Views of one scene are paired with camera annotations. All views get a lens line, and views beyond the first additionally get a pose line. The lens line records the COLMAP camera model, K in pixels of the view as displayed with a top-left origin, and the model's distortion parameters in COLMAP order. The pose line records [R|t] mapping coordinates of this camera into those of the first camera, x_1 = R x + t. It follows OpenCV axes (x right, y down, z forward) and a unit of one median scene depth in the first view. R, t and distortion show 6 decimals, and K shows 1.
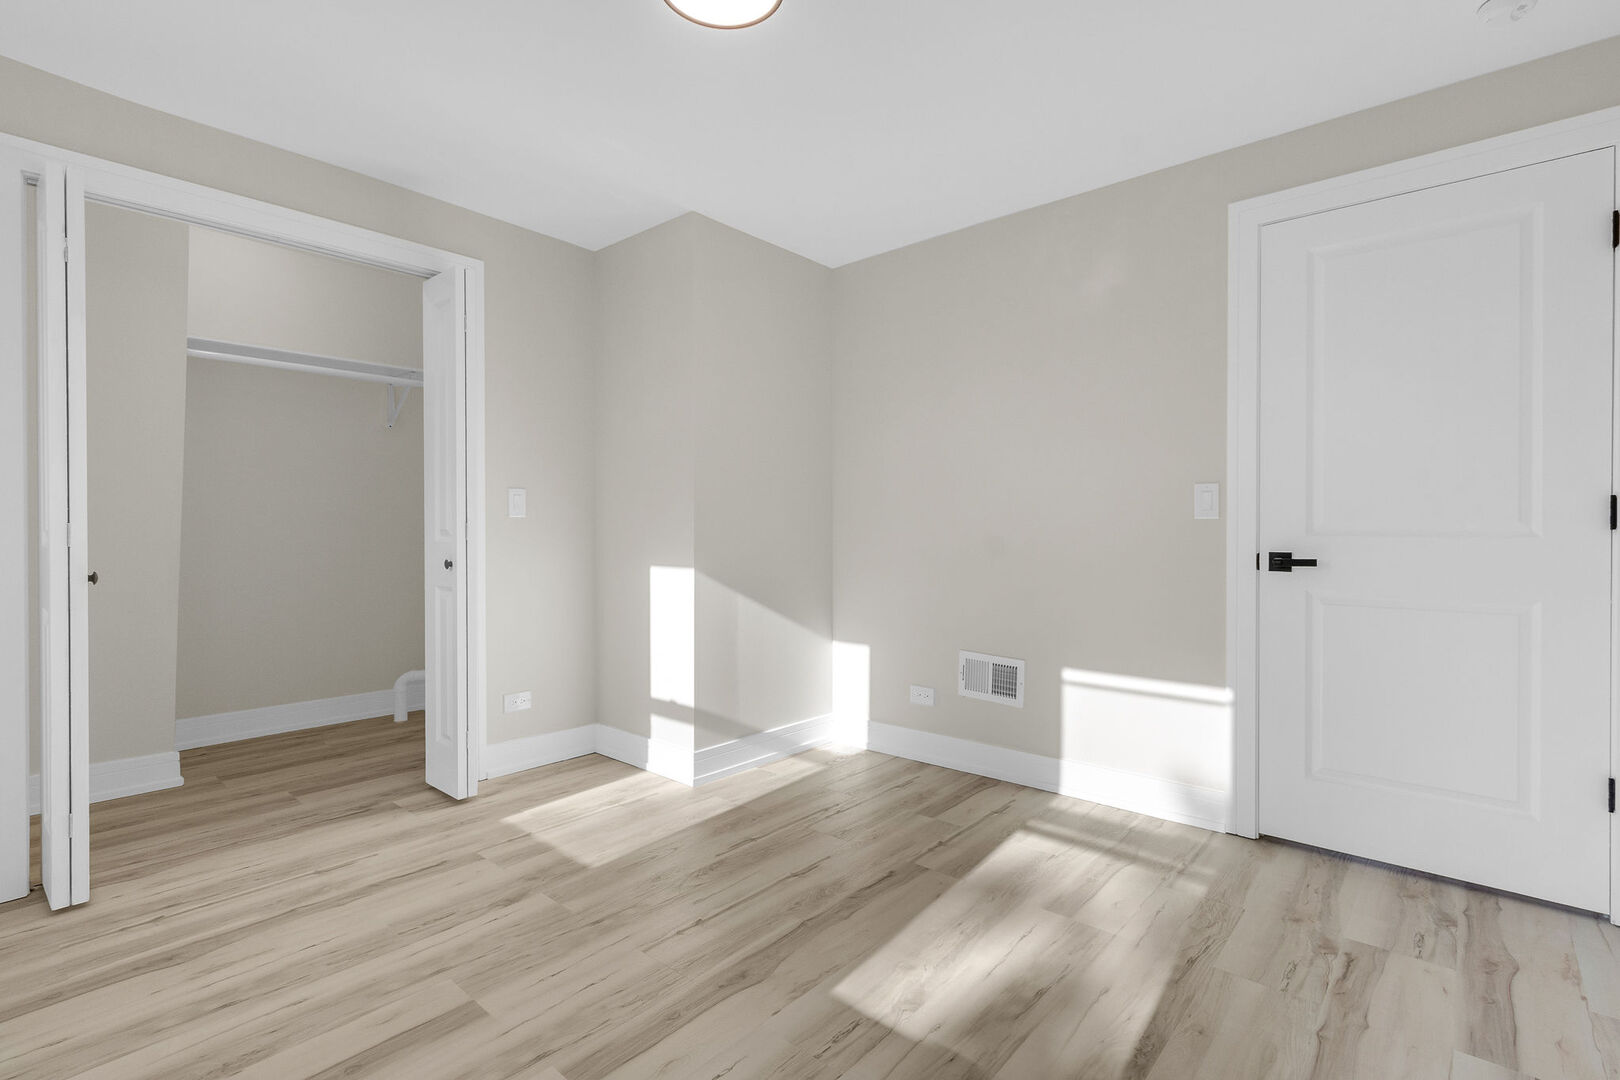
lens RADIAL K [[796.7, 0, 805.6], [0, 796.7, 526.6], [0, 0, 1]] dist [0.003117, -0.000167]
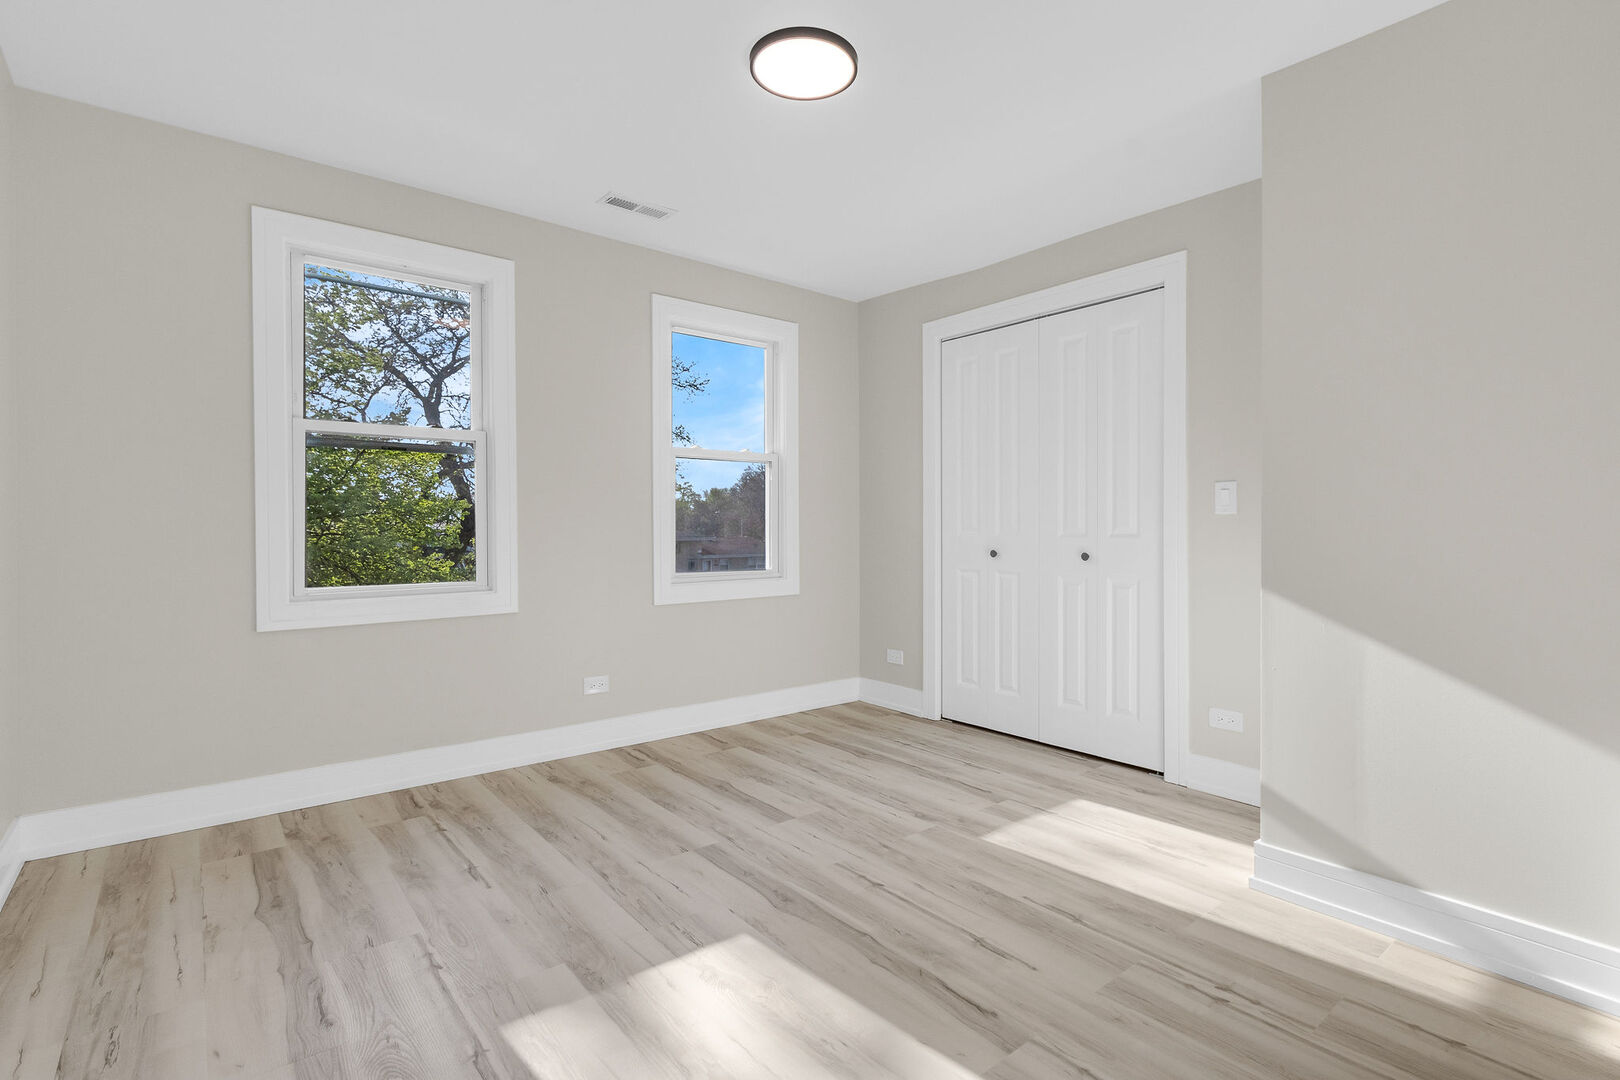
lens RADIAL K [[861.5, 0, 863.5], [0, 861.5, 533.3], [0, 0, 1]] dist [0.004207, -0.000251]
pose [[-0.210401, 0.005089, -0.977602, 0.957441], [-0.002176, 0.999982, 0.005673, 0.008198], [0.977613, 0.003321, -0.210387, 1.150389]]
